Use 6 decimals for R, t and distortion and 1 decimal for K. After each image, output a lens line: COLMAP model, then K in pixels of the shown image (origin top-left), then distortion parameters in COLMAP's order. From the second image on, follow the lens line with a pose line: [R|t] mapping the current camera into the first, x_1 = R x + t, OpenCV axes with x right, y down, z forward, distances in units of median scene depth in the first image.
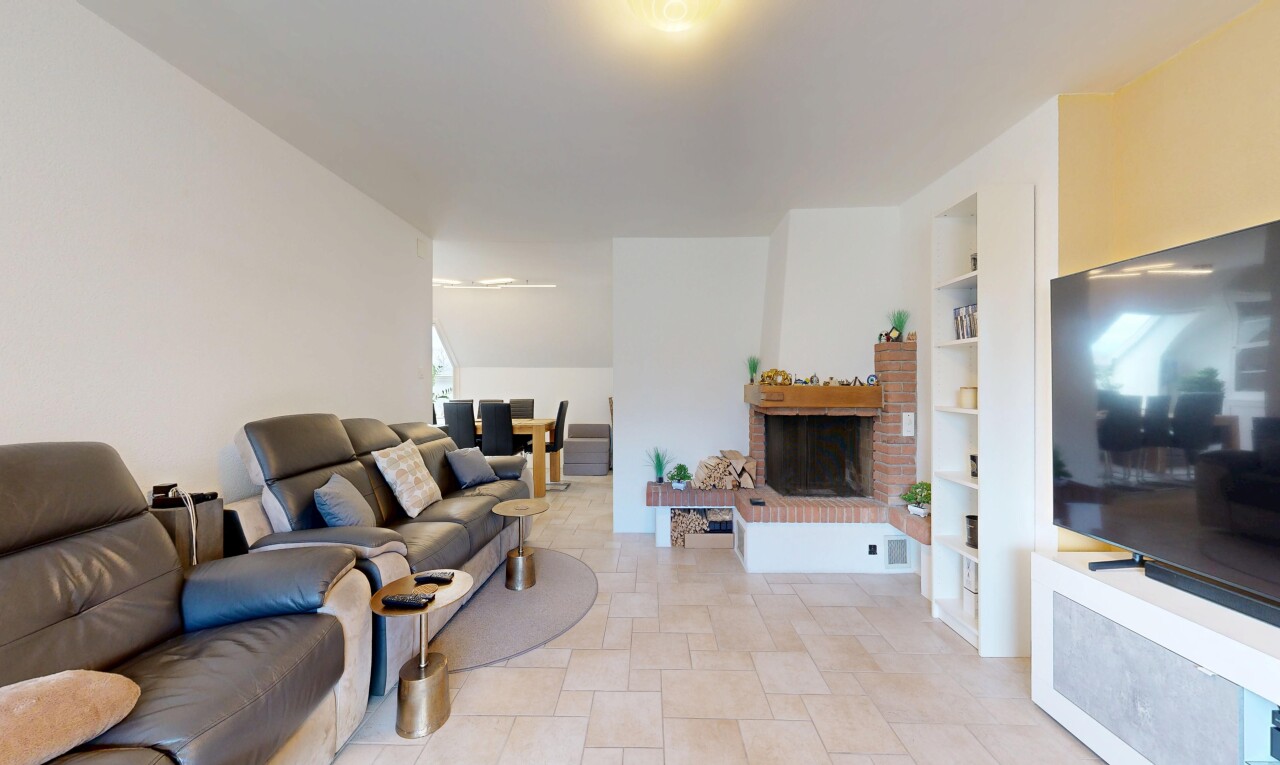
lens RADIAL K [[460.5, 0, 583.0], [0, 460.5, 383.6], [0, 0, 1]] dist [-0.000671, -0.000086]
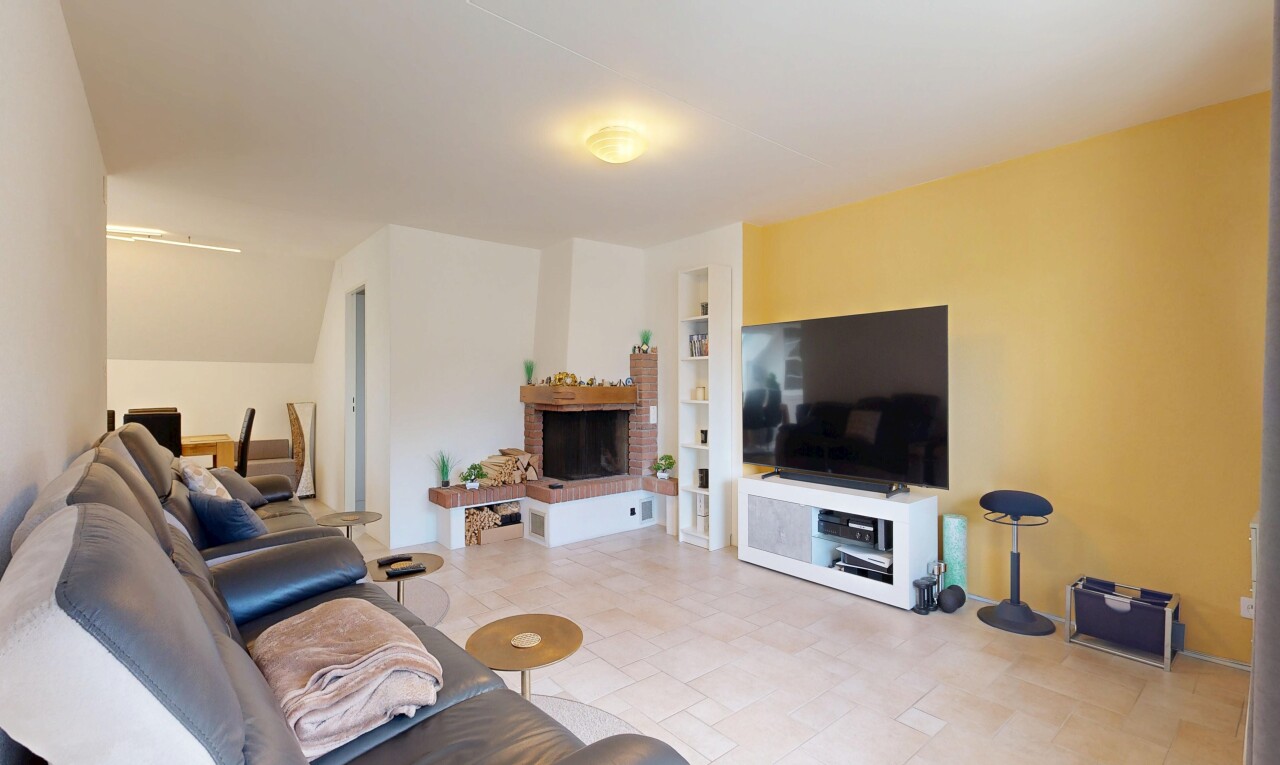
lens RADIAL K [[563.3, 0, 640.0], [0, 563.3, 382.5], [0, 0, 1]] dist [0.000867, 0.000053]
pose [[0.756032, 0.001247, 0.654534, -0.392048], [0.000746, 0.999996, -0.002768, -0.001457], [-0.654534, 0.002581, 0.756028, -0.217312]]
